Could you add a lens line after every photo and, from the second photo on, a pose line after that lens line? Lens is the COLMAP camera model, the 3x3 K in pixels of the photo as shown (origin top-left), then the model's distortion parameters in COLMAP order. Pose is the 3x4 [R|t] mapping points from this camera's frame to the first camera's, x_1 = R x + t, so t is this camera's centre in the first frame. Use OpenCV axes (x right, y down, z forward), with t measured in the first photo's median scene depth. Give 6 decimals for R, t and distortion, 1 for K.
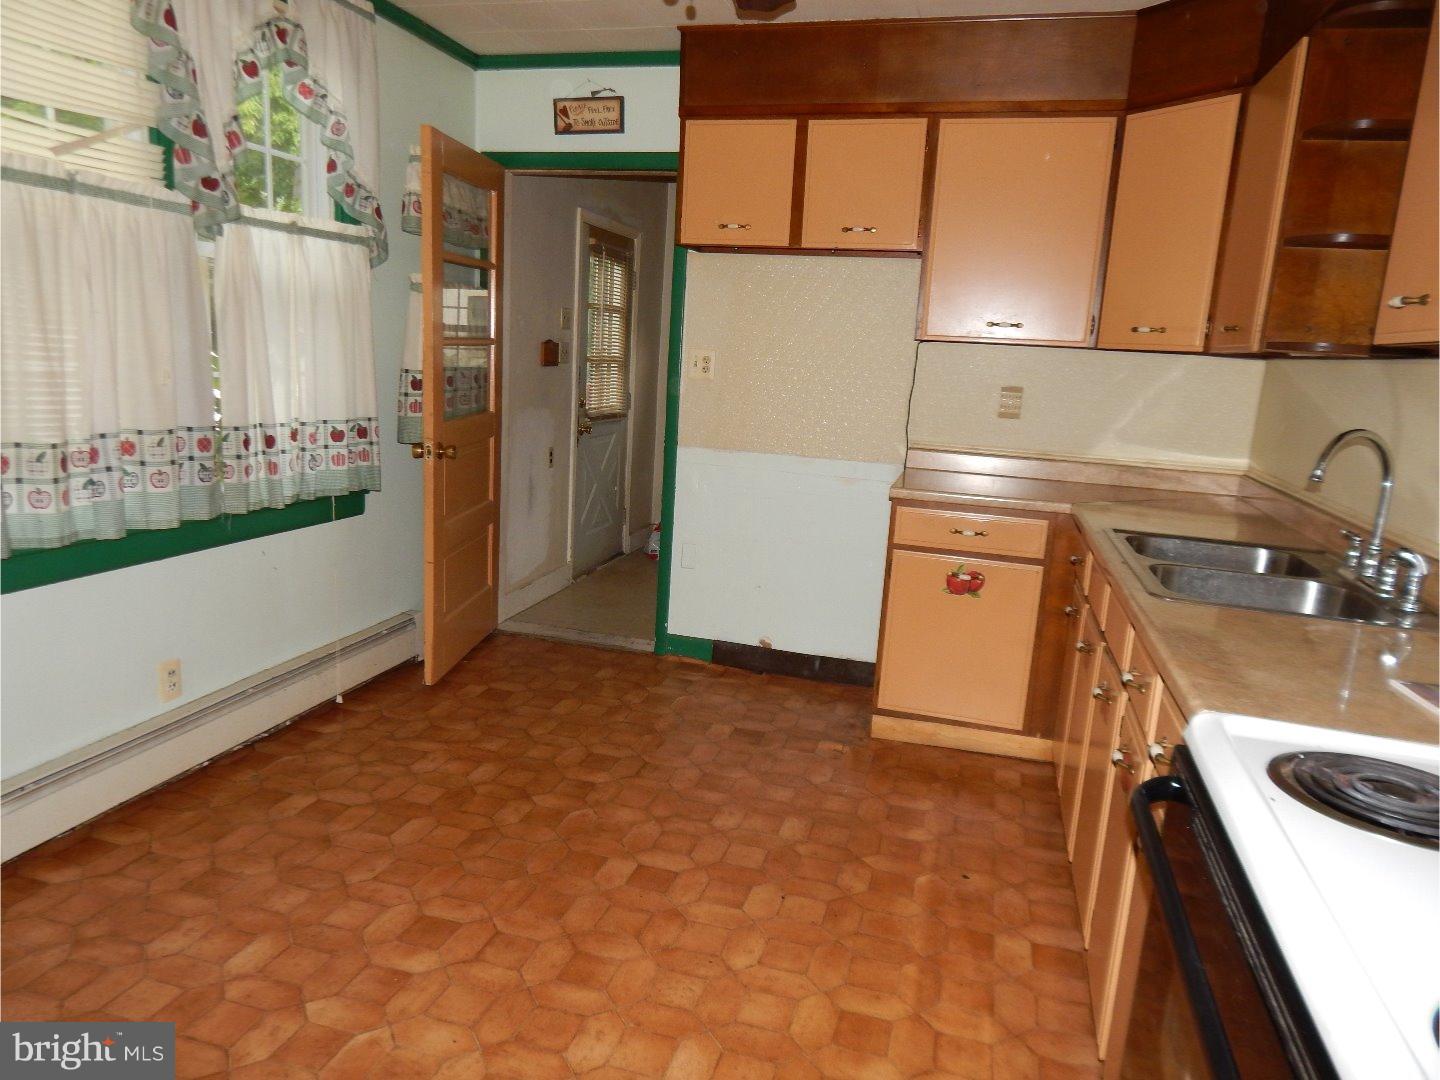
lens RADIAL K [[965.7, 0, 720.3], [0, 965.7, 541.7], [0, 0, 1]] dist [-0.040808, 0.002145]
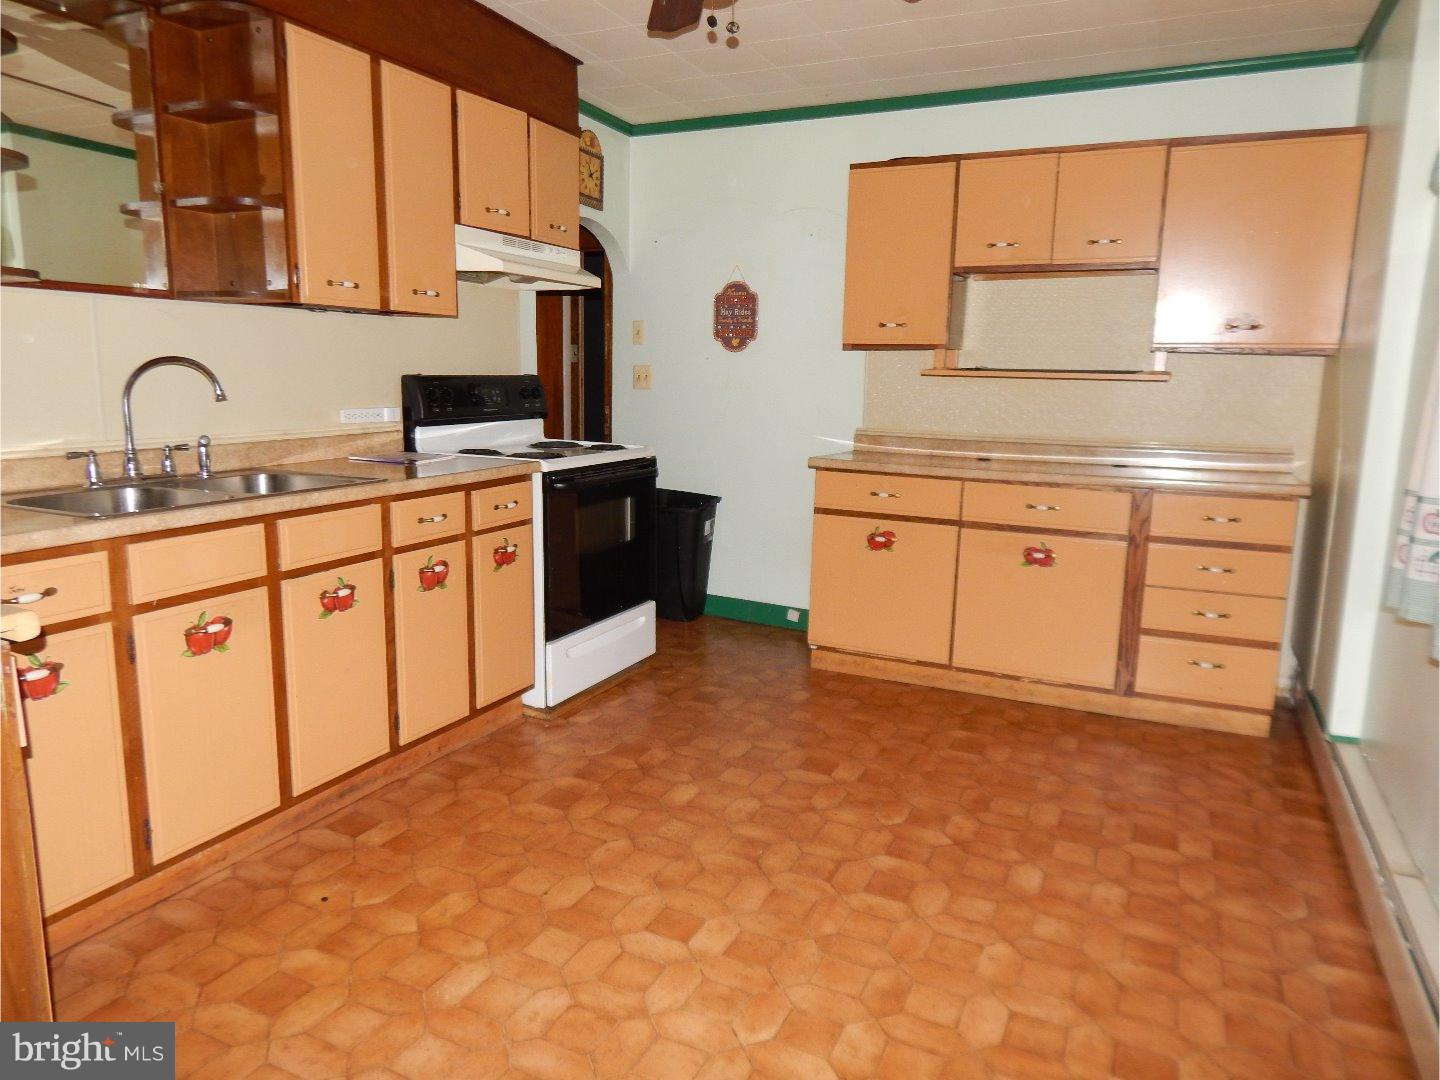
lens RADIAL K [[965.7, 0, 719.4], [0, 965.7, 540.5], [0, 0, 1]] dist [-0.040808, 0.002145]
pose [[-0.983531, -0.112518, 0.141444, -0.210917], [-0.053712, 0.929188, 0.365684, -0.331816], [-0.172574, 0.352064, -0.919929, 1.802697]]
